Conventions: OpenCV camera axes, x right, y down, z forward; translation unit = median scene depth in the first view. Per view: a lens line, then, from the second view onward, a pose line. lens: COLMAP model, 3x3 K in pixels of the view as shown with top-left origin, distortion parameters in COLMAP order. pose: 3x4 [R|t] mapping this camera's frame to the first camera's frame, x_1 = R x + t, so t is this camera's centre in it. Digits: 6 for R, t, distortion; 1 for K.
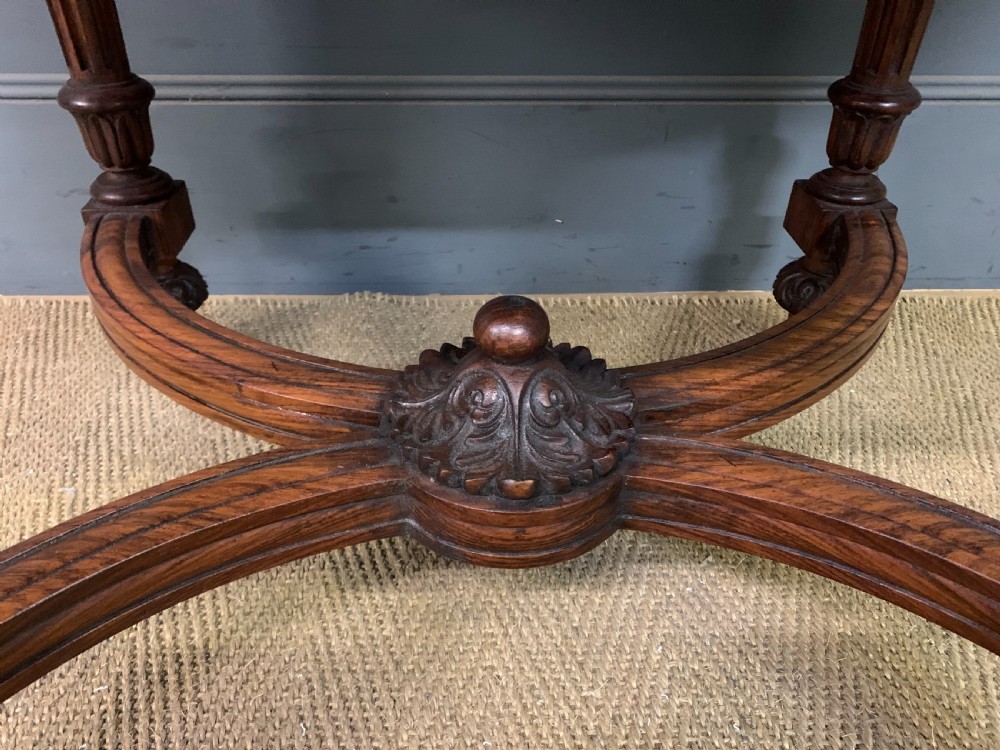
lens RADIAL K [[784.4, 0, 479.2], [0, 784.4, 376.9], [0, 0, 1]] dist [0.024309, -0.000166]
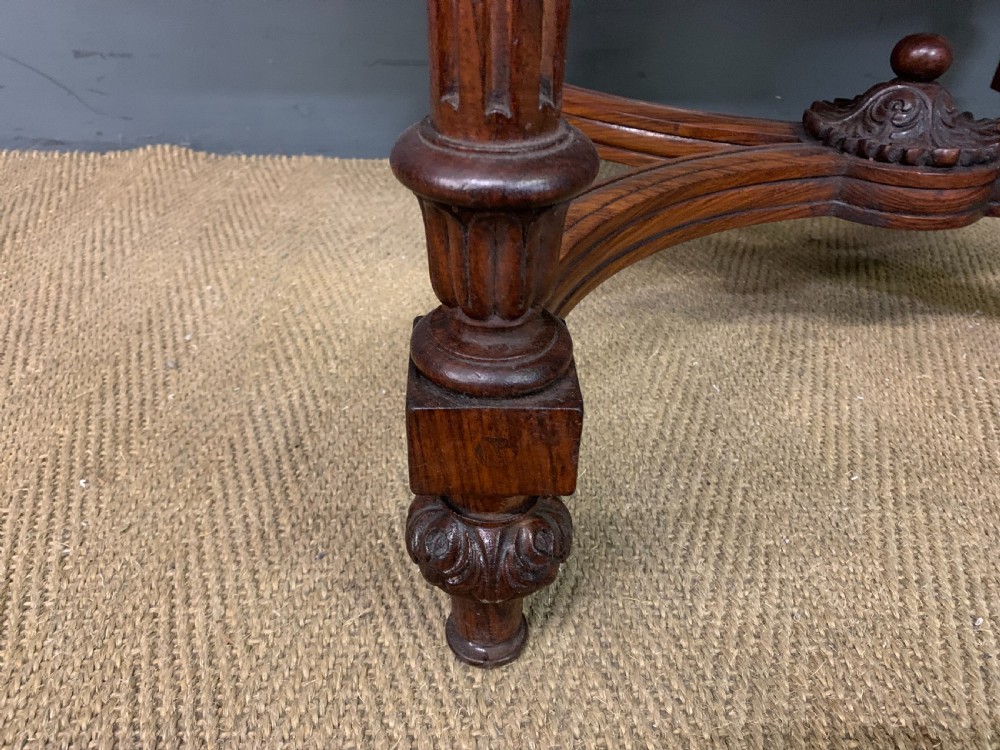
lens RADIAL K [[782.0, 0, 497.0], [0, 782.0, 376.1], [0, 0, 1]] dist [0.011194, -0.002797]
pose [[0.999744, 0.016201, 0.015789, -0.641395], [-0.015853, 0.999635, -0.021886, 0.483606], [-0.016138, 0.021630, 0.999636, -0.314807]]
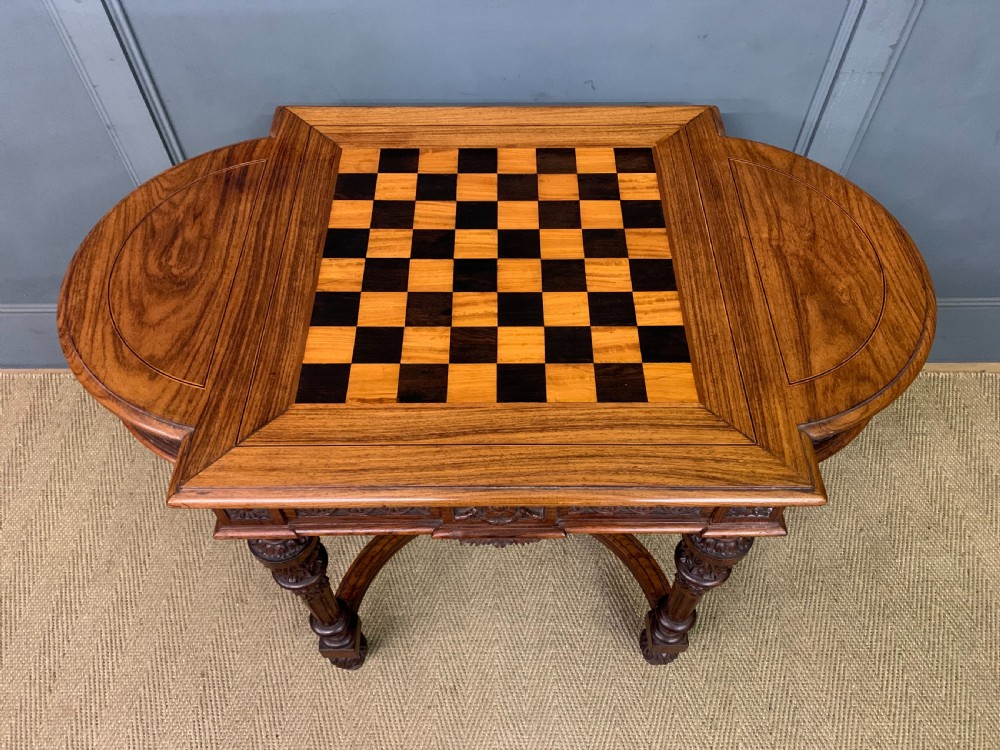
lens RADIAL K [[770.1, 0, 500.0], [0, 770.1, 375.0], [0, 0, 1]] dist [0.011797, 0.002996]
pose [[0.999951, 0.001052, -0.009793, 0.069501], [0.001969, 0.952857, 0.303412, -1.544175], [0.009650, -0.303417, 0.952809, -2.343176]]
